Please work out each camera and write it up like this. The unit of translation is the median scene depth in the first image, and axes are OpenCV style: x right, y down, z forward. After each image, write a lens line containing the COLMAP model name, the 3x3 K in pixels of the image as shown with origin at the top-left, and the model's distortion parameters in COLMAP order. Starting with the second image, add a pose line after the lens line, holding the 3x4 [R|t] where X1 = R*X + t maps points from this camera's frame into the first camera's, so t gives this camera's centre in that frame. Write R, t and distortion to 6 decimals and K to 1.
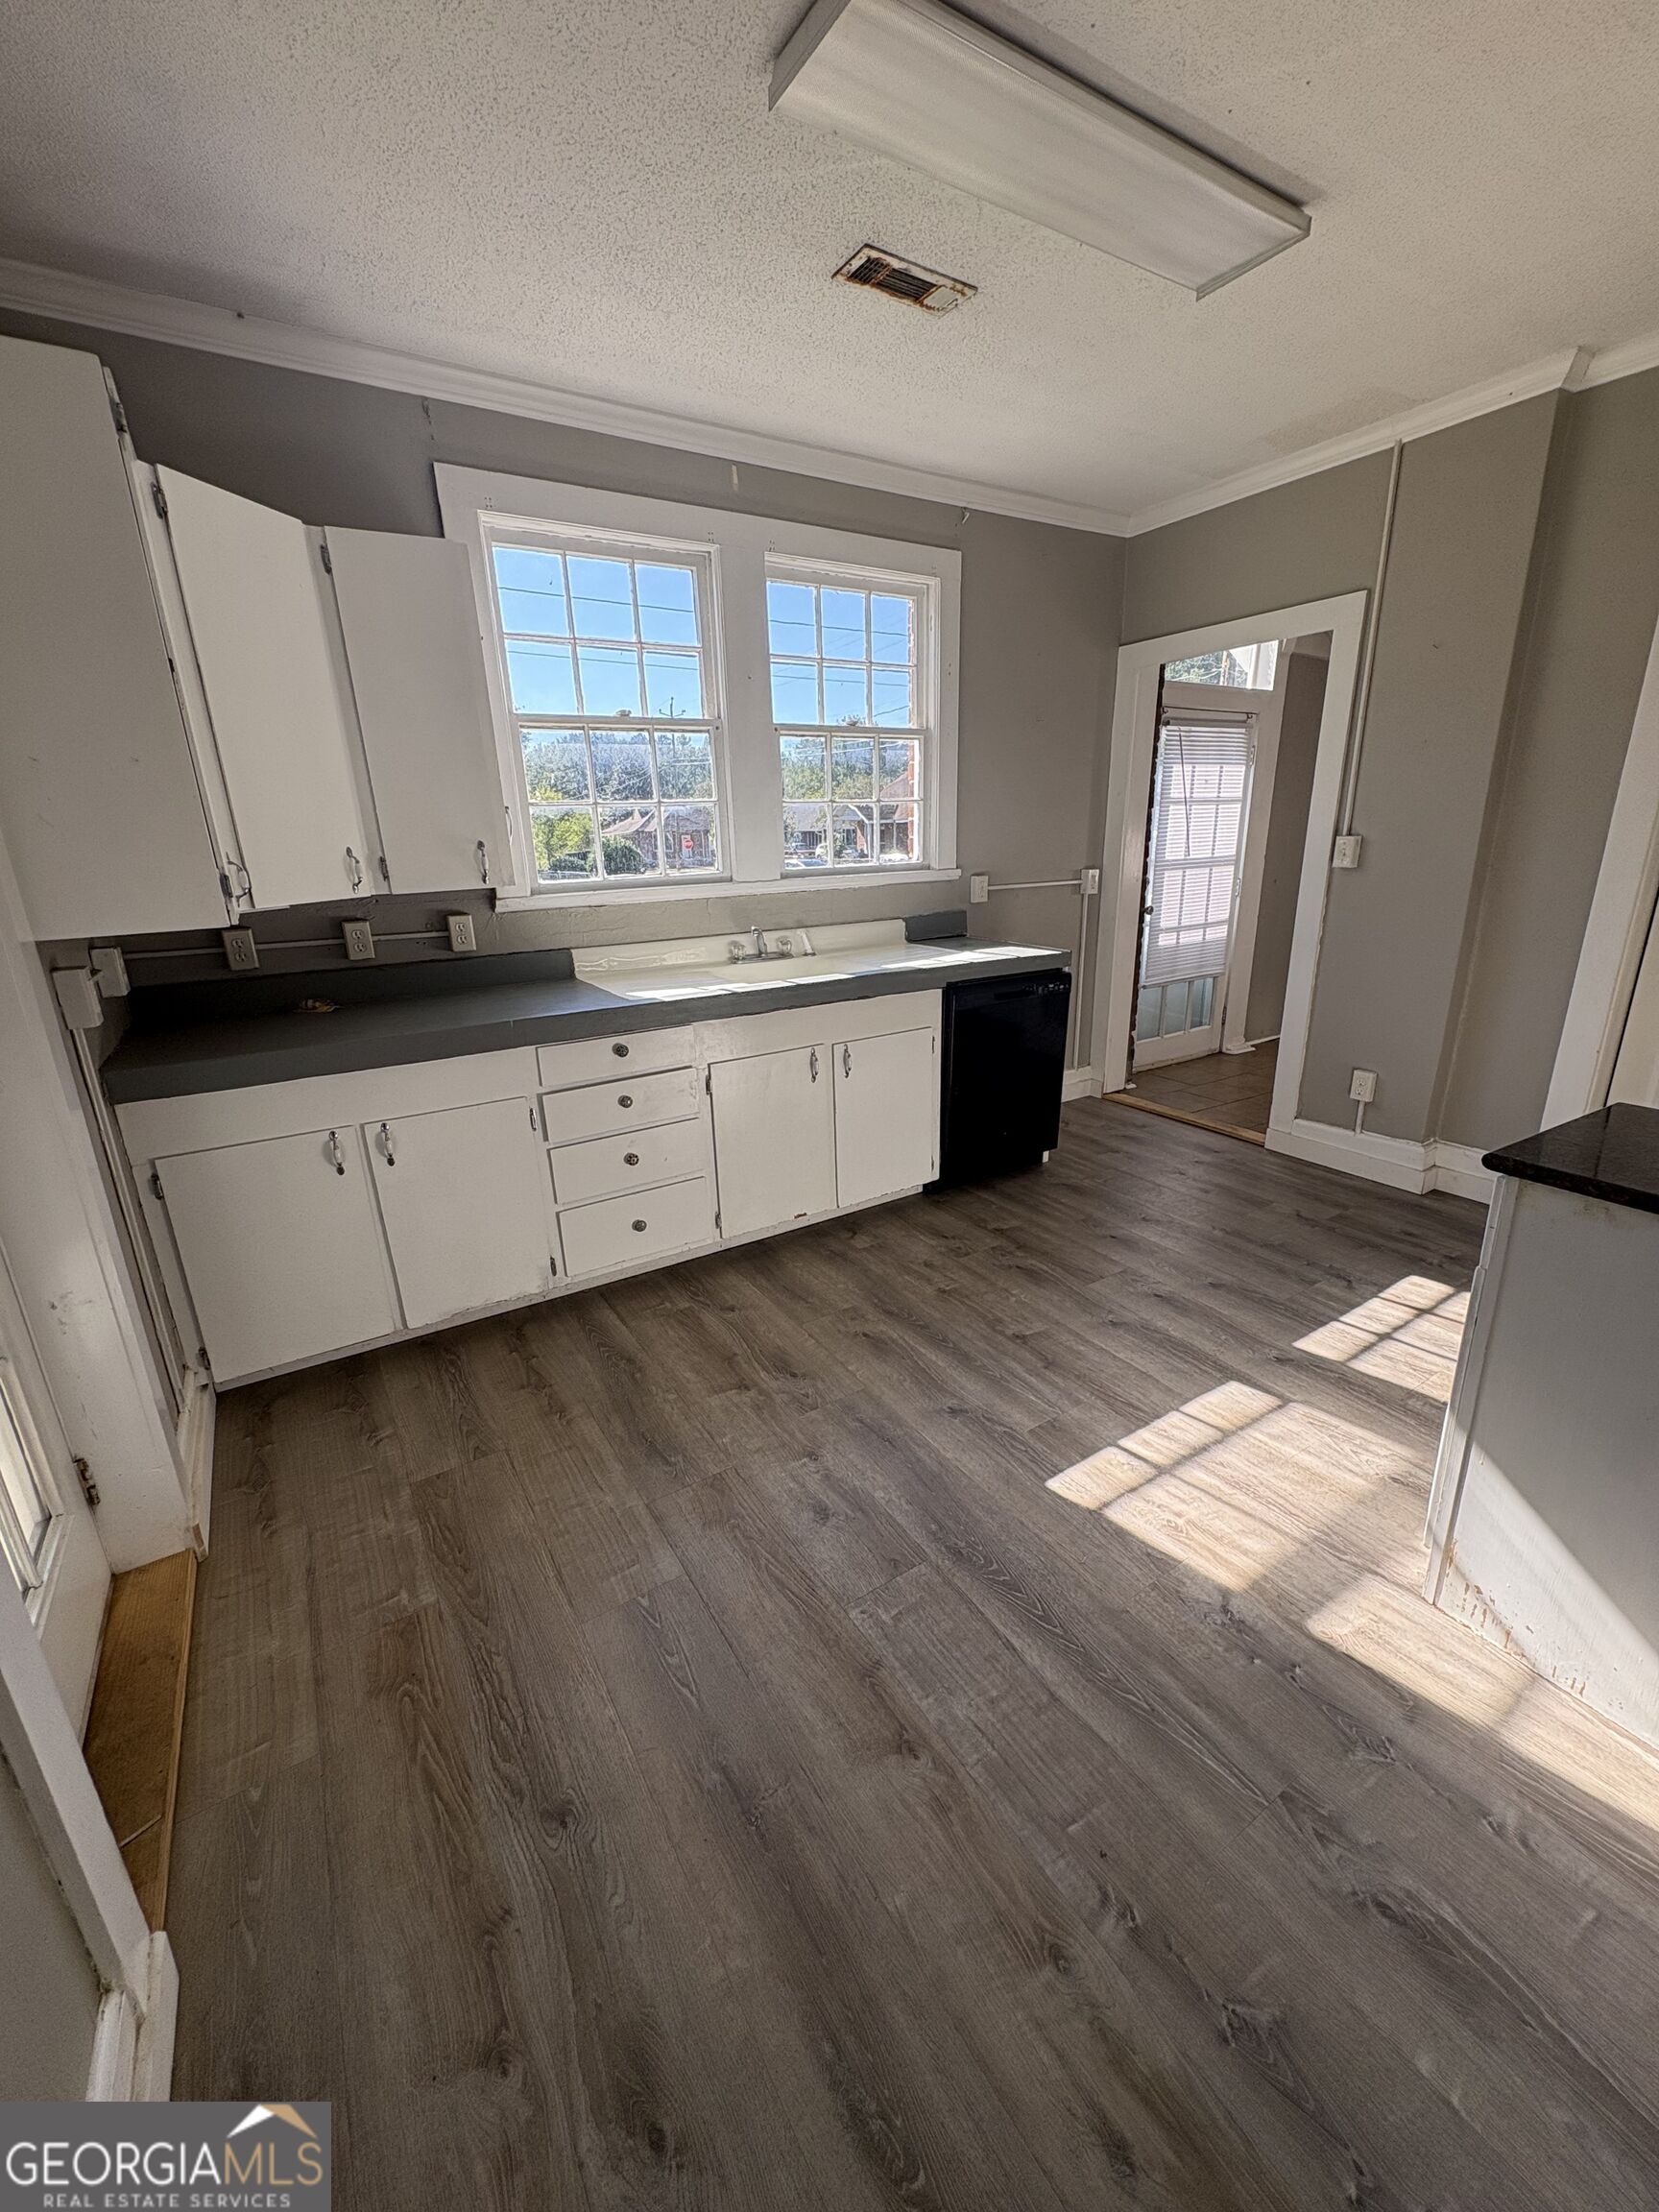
lens RADIAL K [[883.4, 0, 834.5], [0, 883.4, 1106.2], [0, 0, 1]] dist [0.000280, 0.000782]
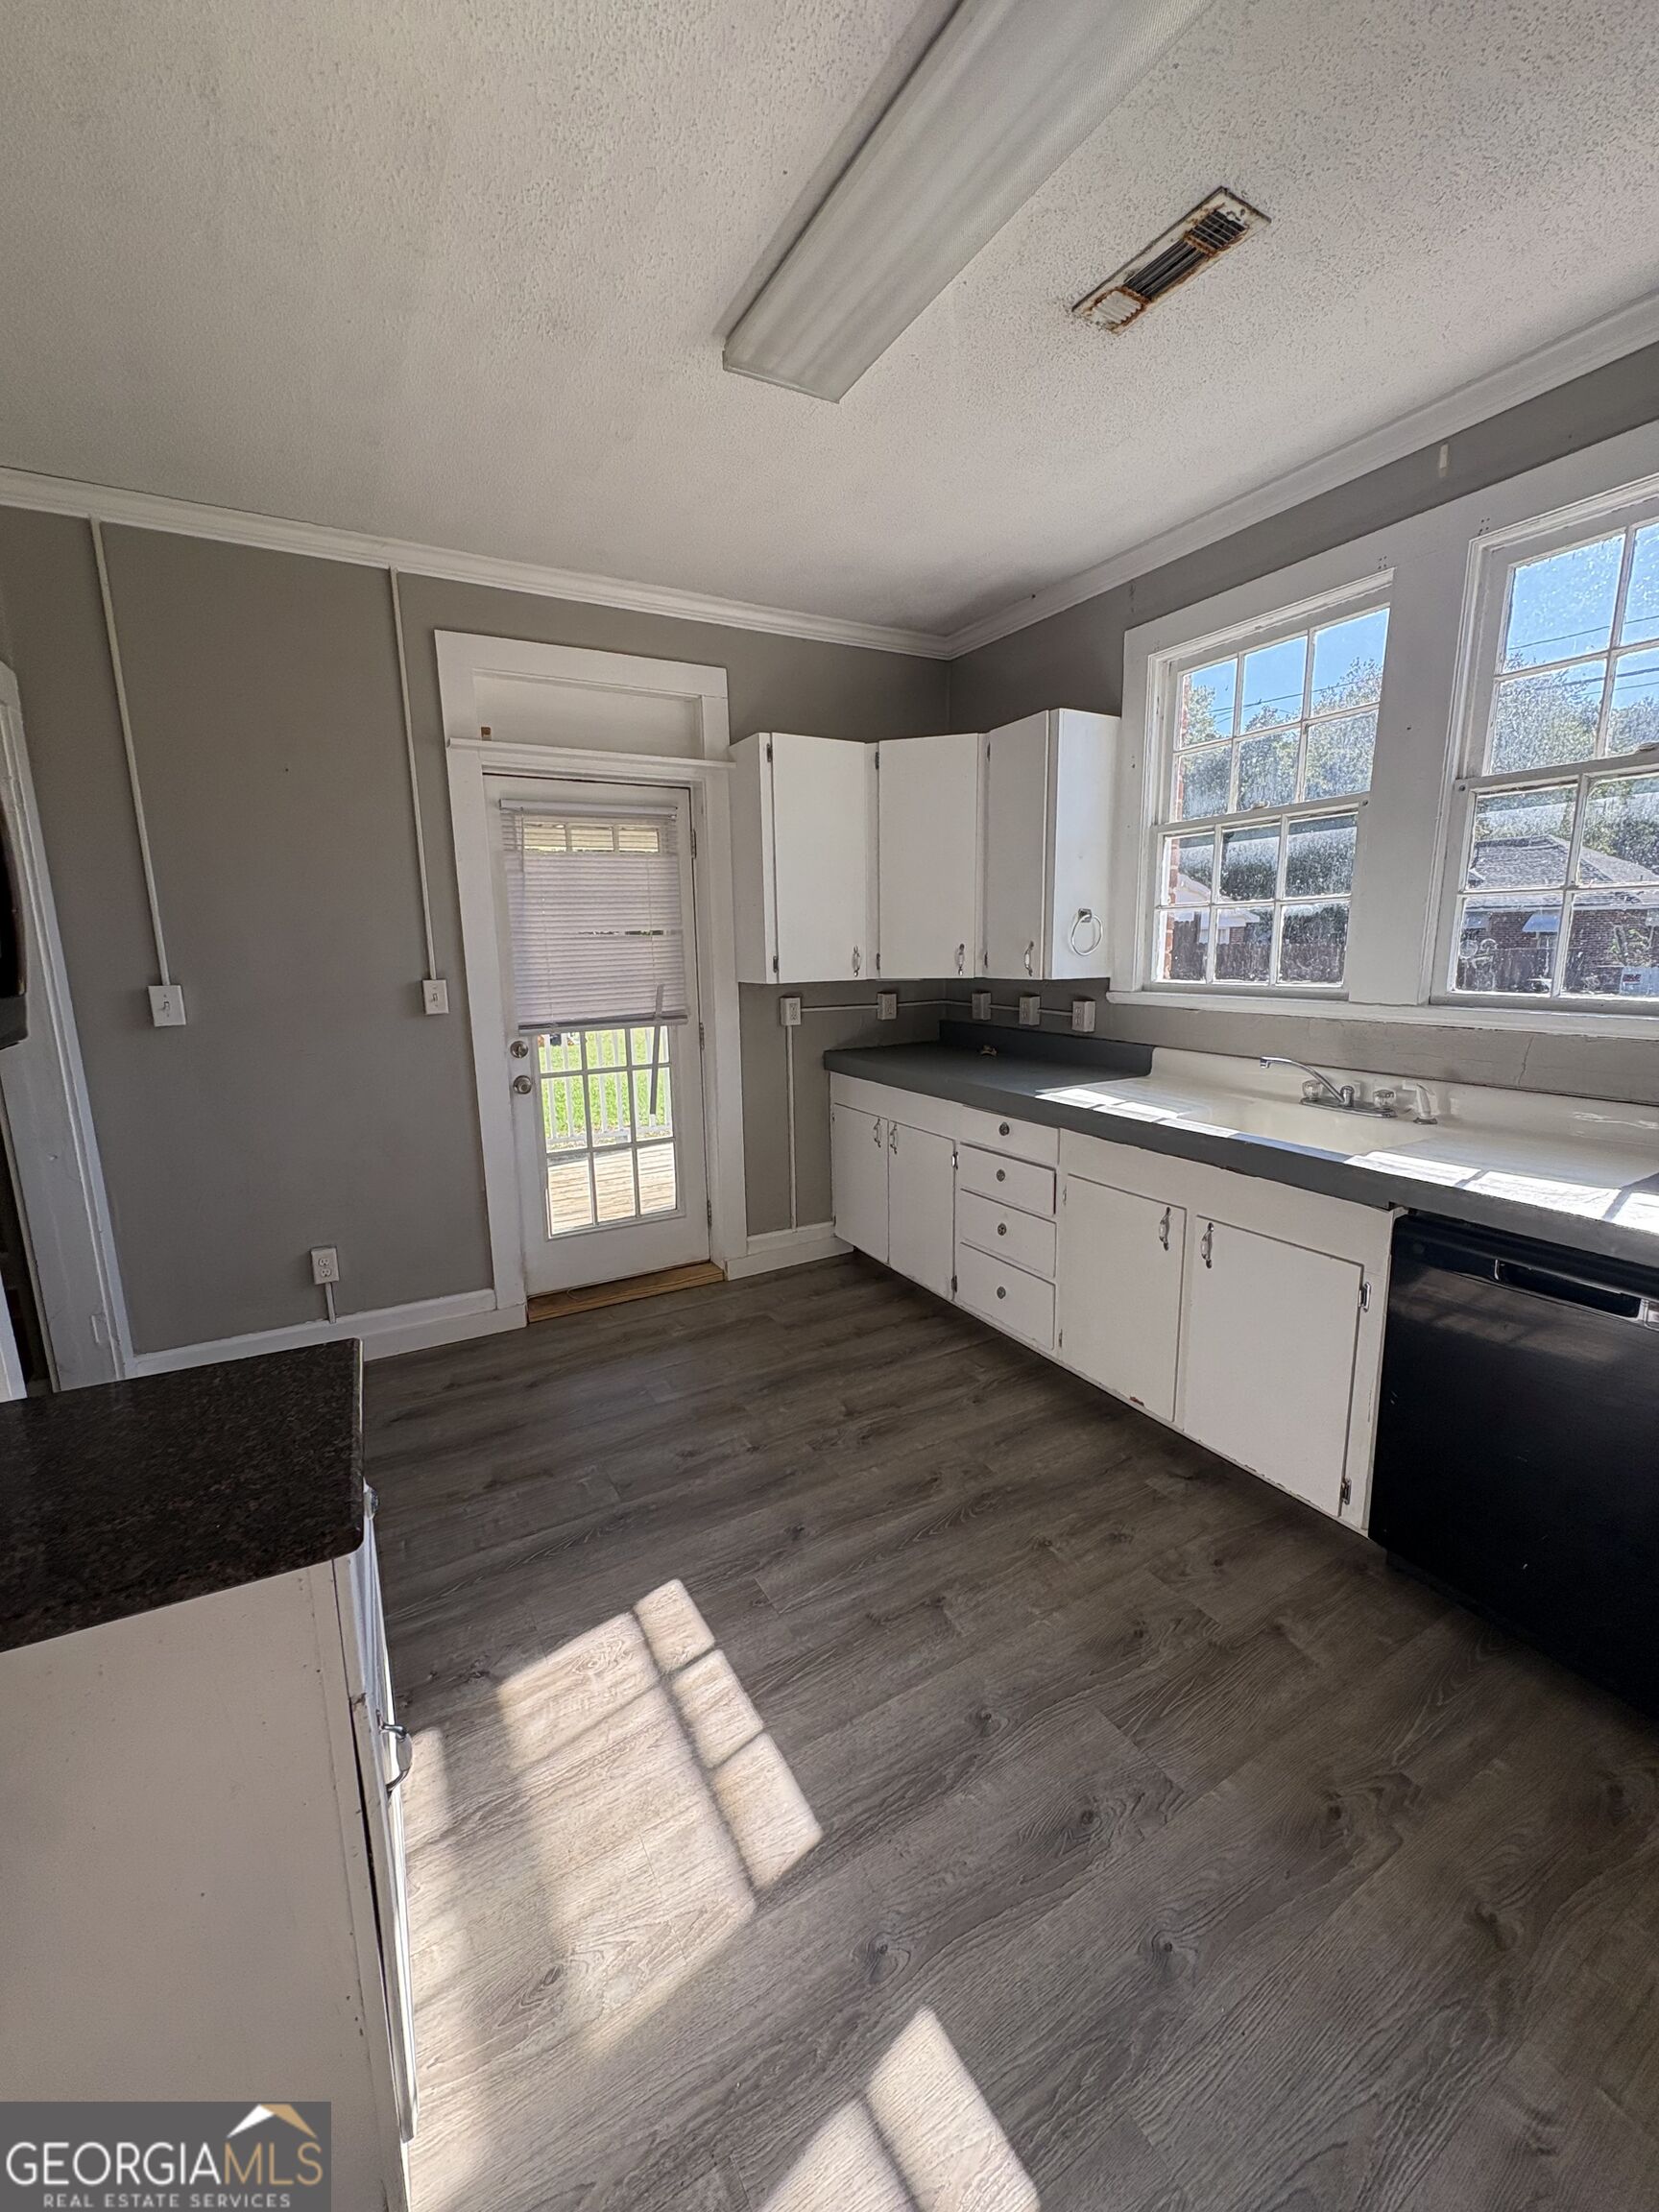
lens RADIAL K [[883.4, 0, 828.1], [0, 883.4, 1102.1], [0, 0, 1]] dist [0.000280, 0.000782]
pose [[-0.046298, 0.212349, -0.976096, 0.958020], [-0.280720, 0.935001, 0.216724, -0.310268], [0.958672, 0.284044, 0.016322, 0.859169]]
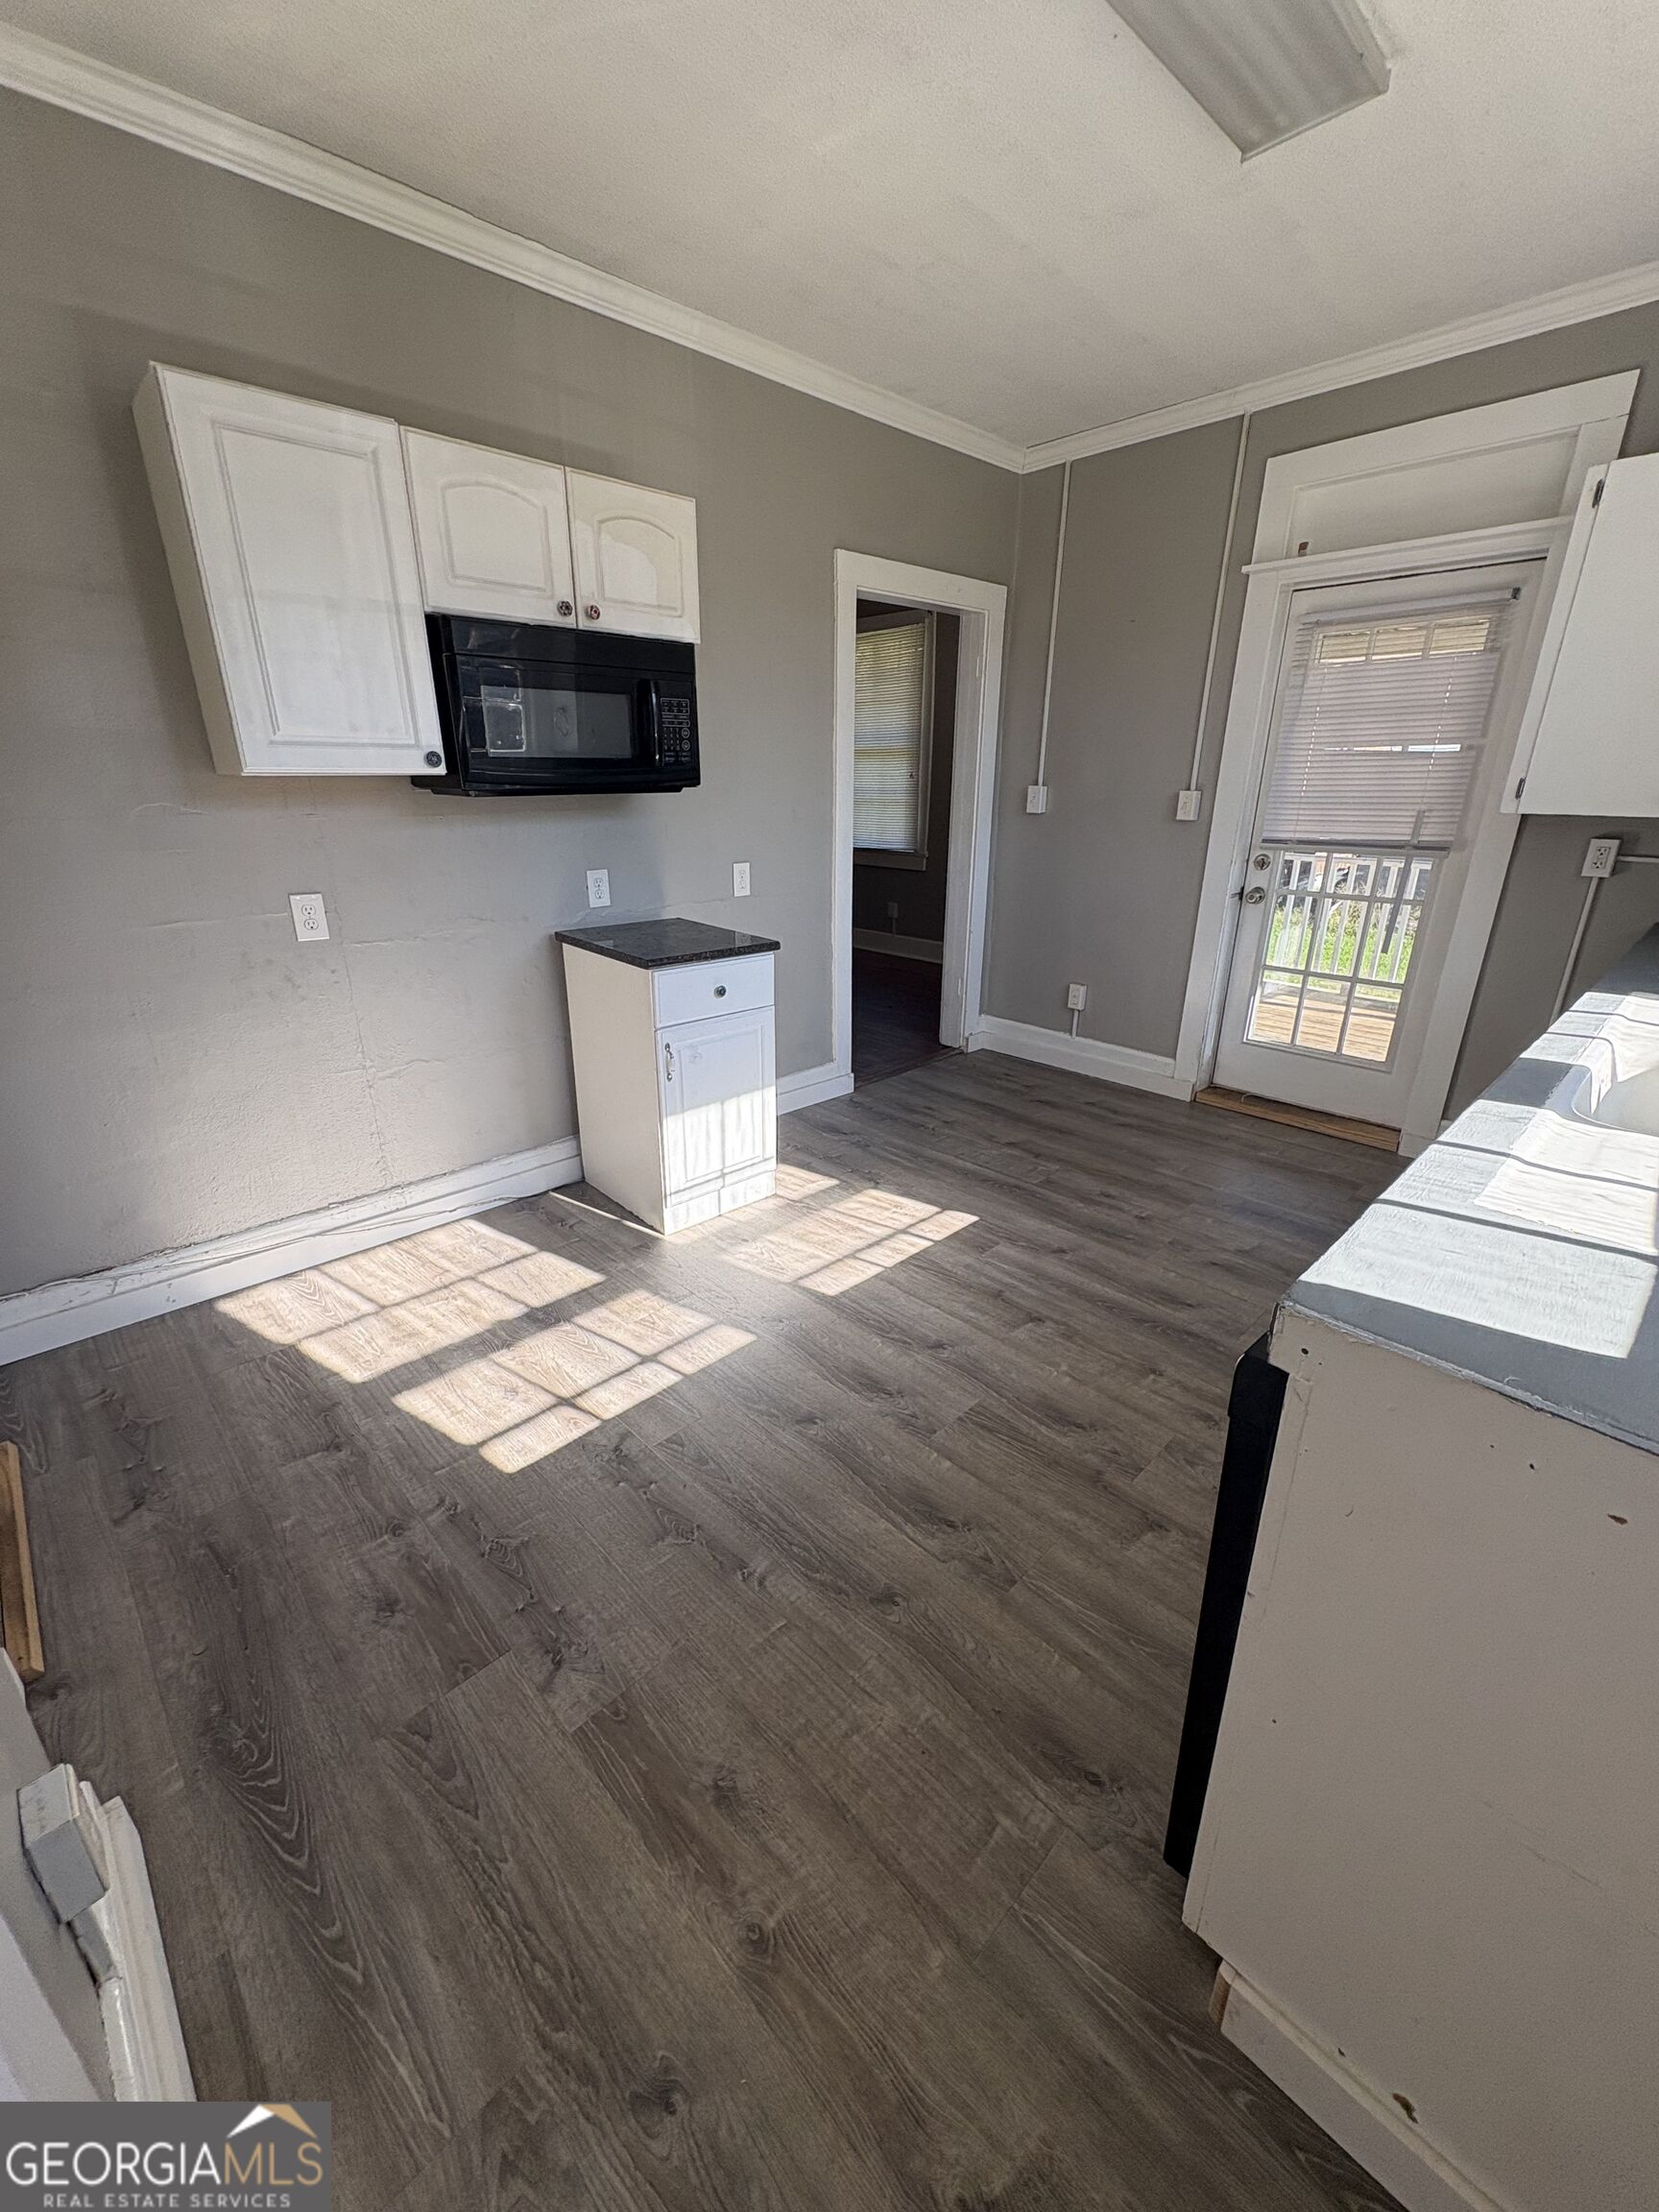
lens RADIAL K [[883.4, 0, 827.6], [0, 883.4, 1103.4], [0, 0, 1]] dist [0.000280, 0.000782]
pose [[-0.979529, 0.093622, -0.178208, 0.632781], [-0.035968, 0.789625, 0.612534, -0.536089], [0.198064, 0.606405, -0.770094, 1.703470]]
